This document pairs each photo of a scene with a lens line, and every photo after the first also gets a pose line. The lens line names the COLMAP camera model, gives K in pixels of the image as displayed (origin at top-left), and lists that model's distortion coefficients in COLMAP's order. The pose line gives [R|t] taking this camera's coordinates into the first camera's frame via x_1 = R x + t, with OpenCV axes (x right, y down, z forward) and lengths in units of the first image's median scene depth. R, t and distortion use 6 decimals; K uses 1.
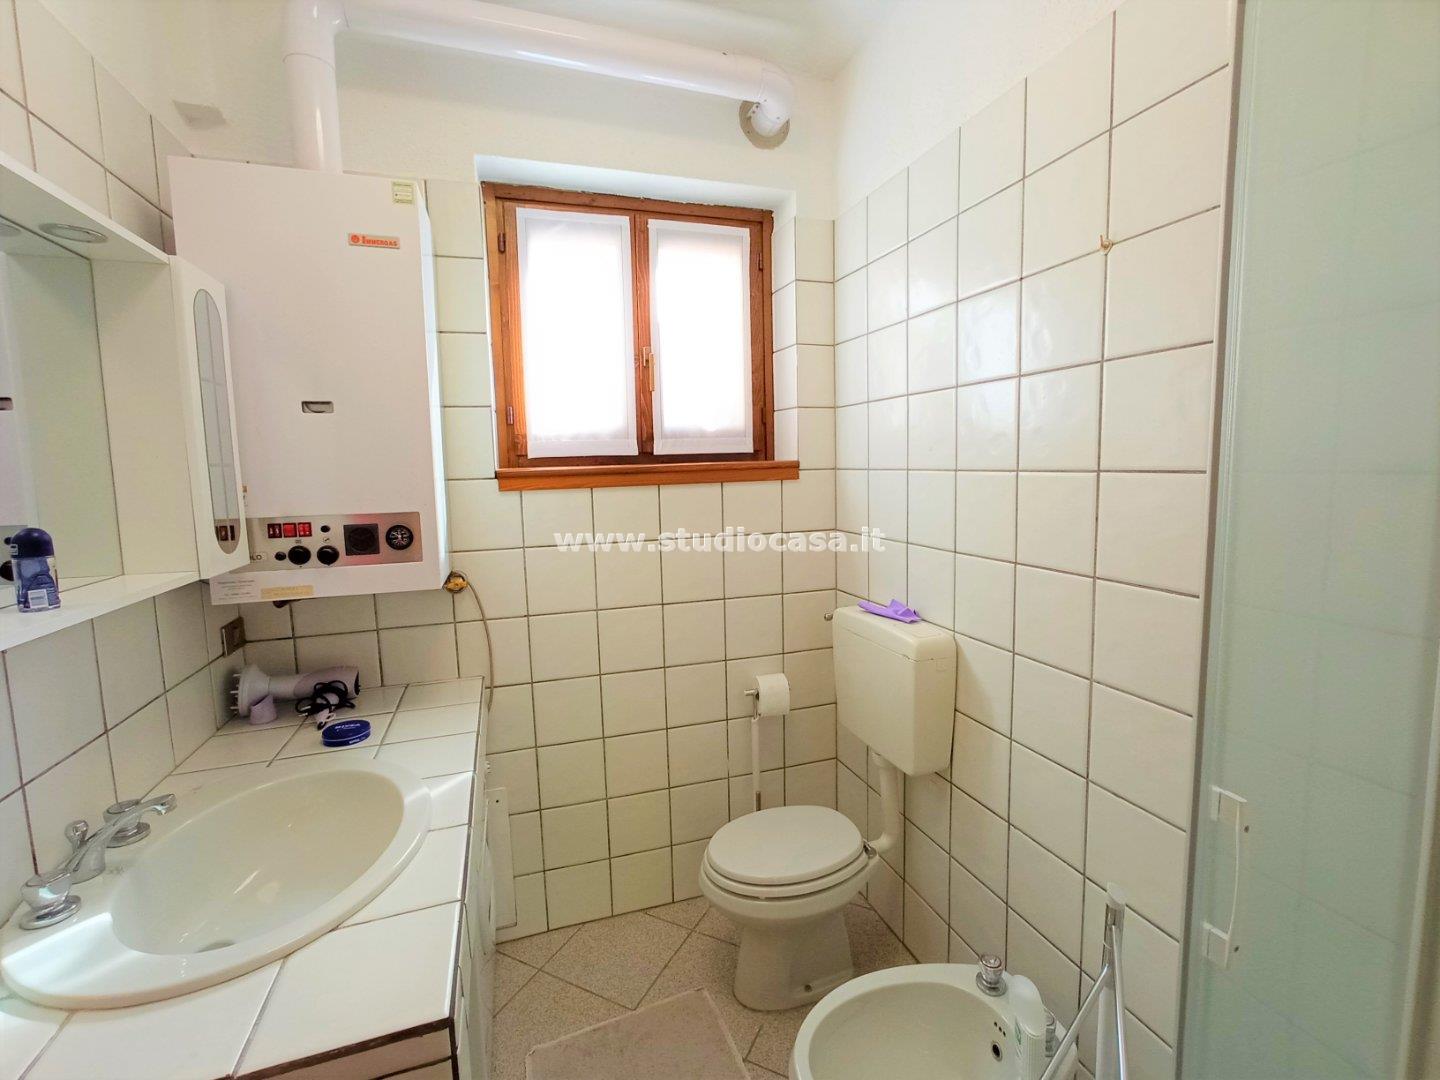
lens RADIAL K [[647.6, 0, 720.4], [0, 647.6, 532.7], [0, 0, 1]] dist [-0.026643, 0.010537]
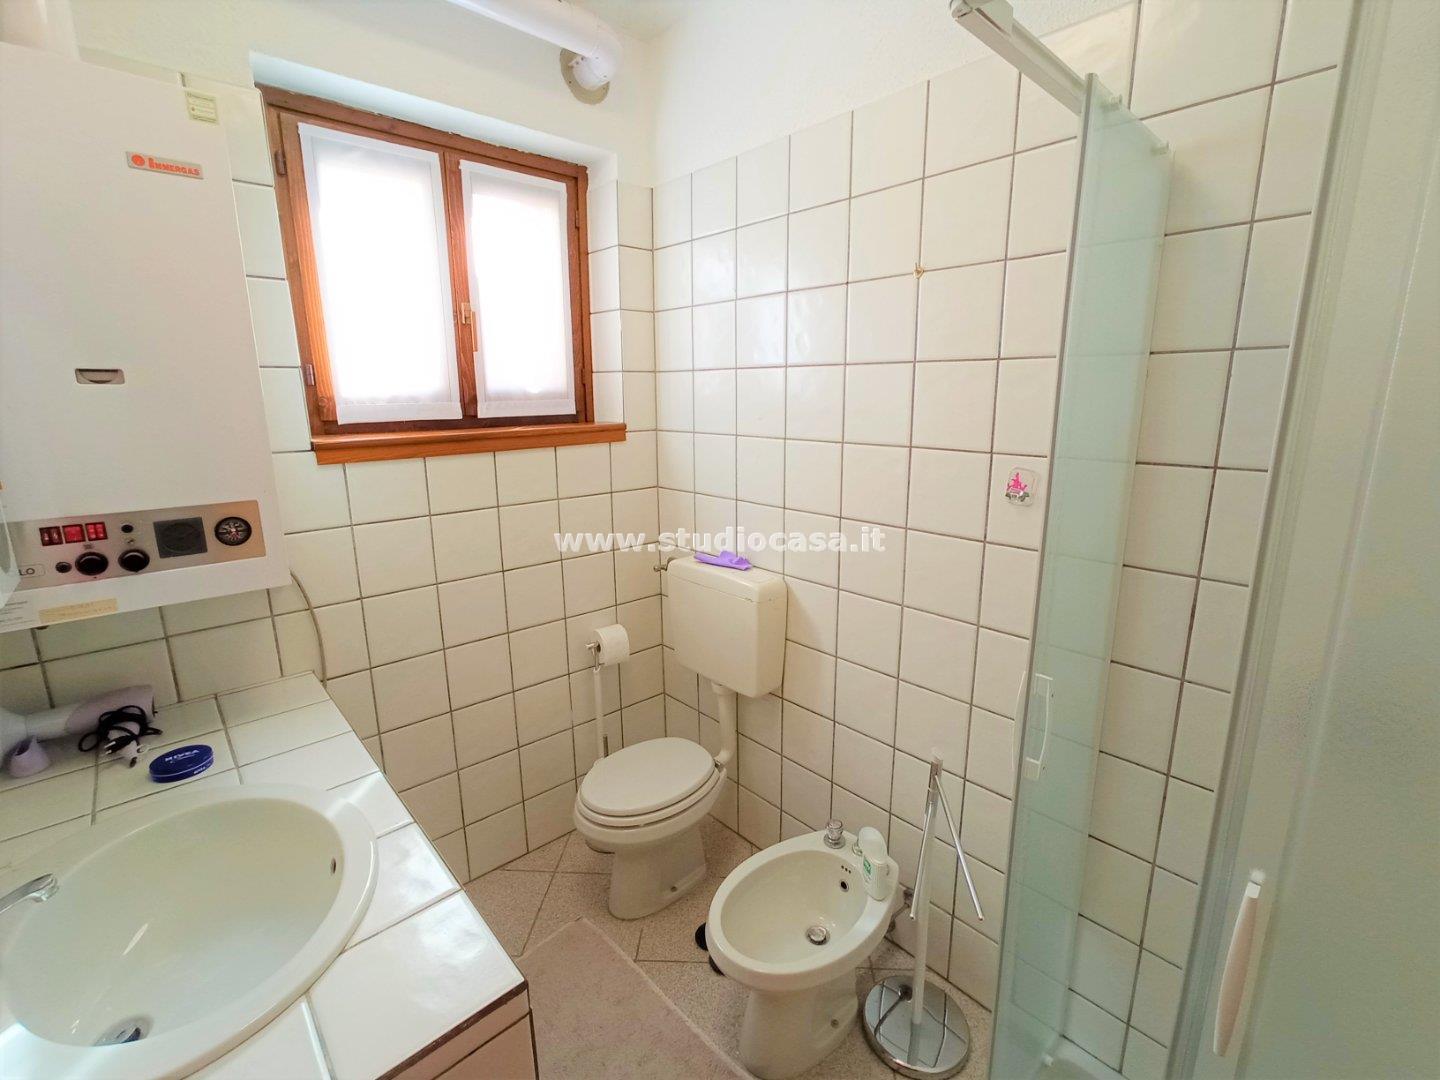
lens RADIAL K [[647.6, 0, 720.8], [0, 647.6, 535.8], [0, 0, 1]] dist [-0.026643, 0.010537]
pose [[0.911824, -0.072777, 0.404081, -0.206202], [0.029171, 0.993161, 0.113047, -0.052742], [-0.409544, -0.091291, 0.907711, -0.033799]]
